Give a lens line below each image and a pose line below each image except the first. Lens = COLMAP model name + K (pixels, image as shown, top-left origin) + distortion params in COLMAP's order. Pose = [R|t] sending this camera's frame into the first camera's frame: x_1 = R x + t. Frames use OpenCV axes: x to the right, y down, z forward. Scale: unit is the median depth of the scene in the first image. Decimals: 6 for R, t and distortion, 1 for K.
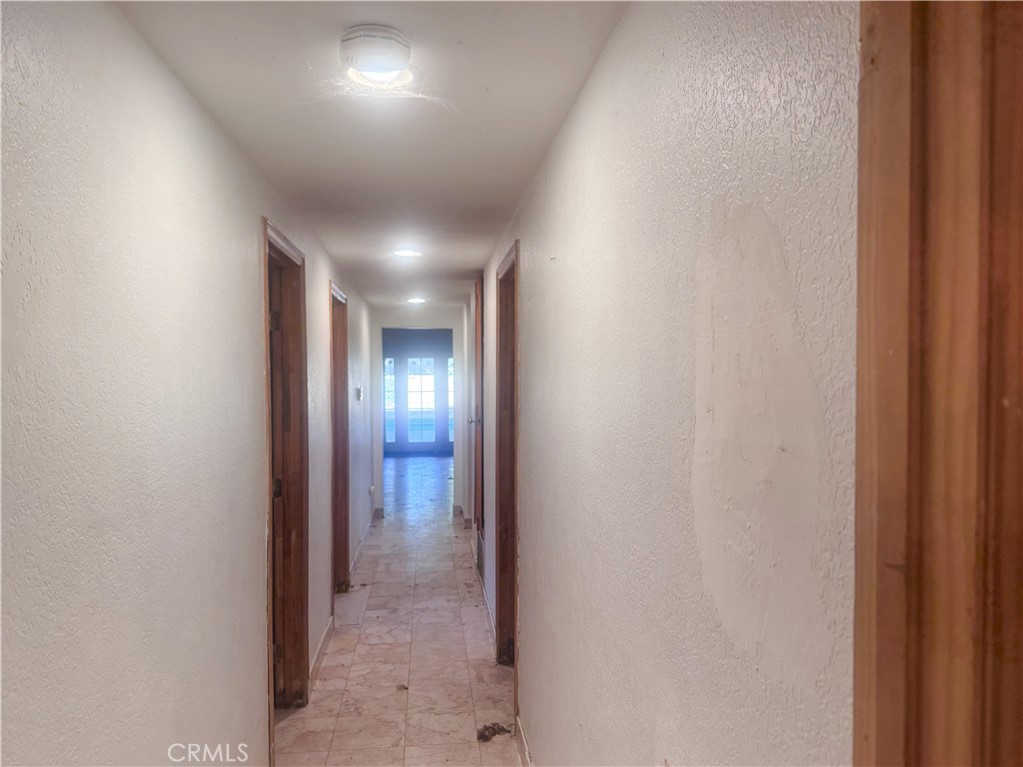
lens RADIAL K [[724.9, 0, 511.5], [0, 724.9, 383.5], [0, 0, 1]] dist [0.117460, -0.200602]
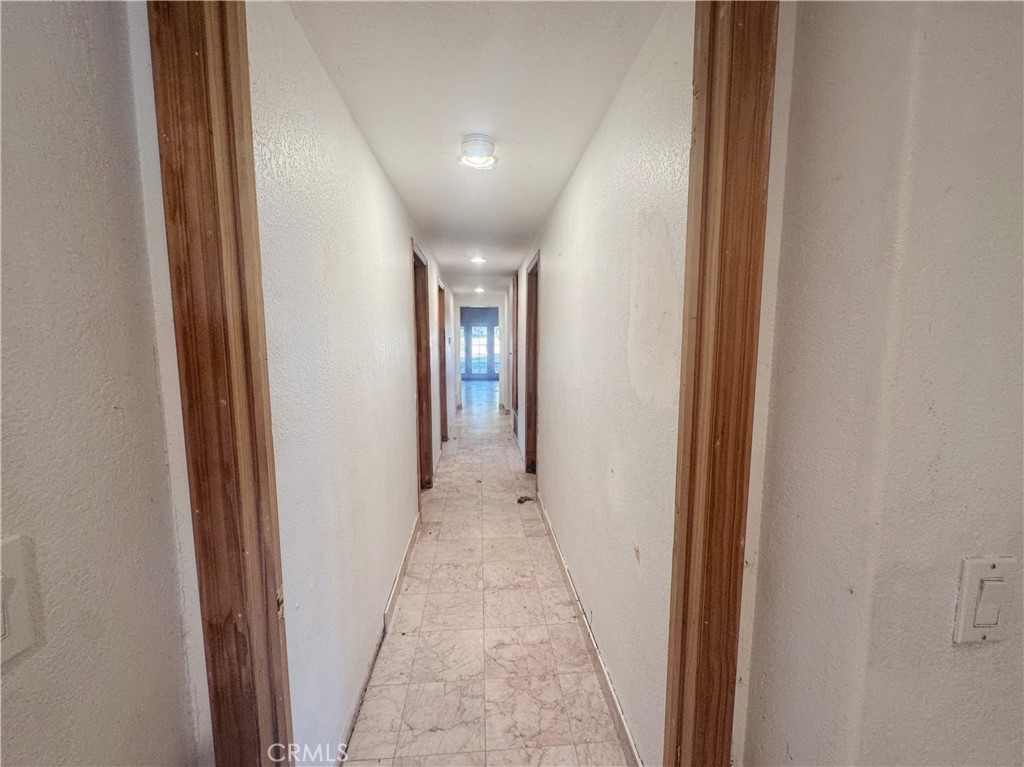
lens RADIAL K [[422.1, 0, 512.0], [0, 422.1, 383.5], [0, 0, 1]] dist [-0.000425, -0.000002]
pose [[0.999487, 0.006319, -0.031409, -0.022522], [-0.003938, 0.997152, 0.075315, 0.058185], [0.031796, -0.075153, 0.996665, -0.108409]]
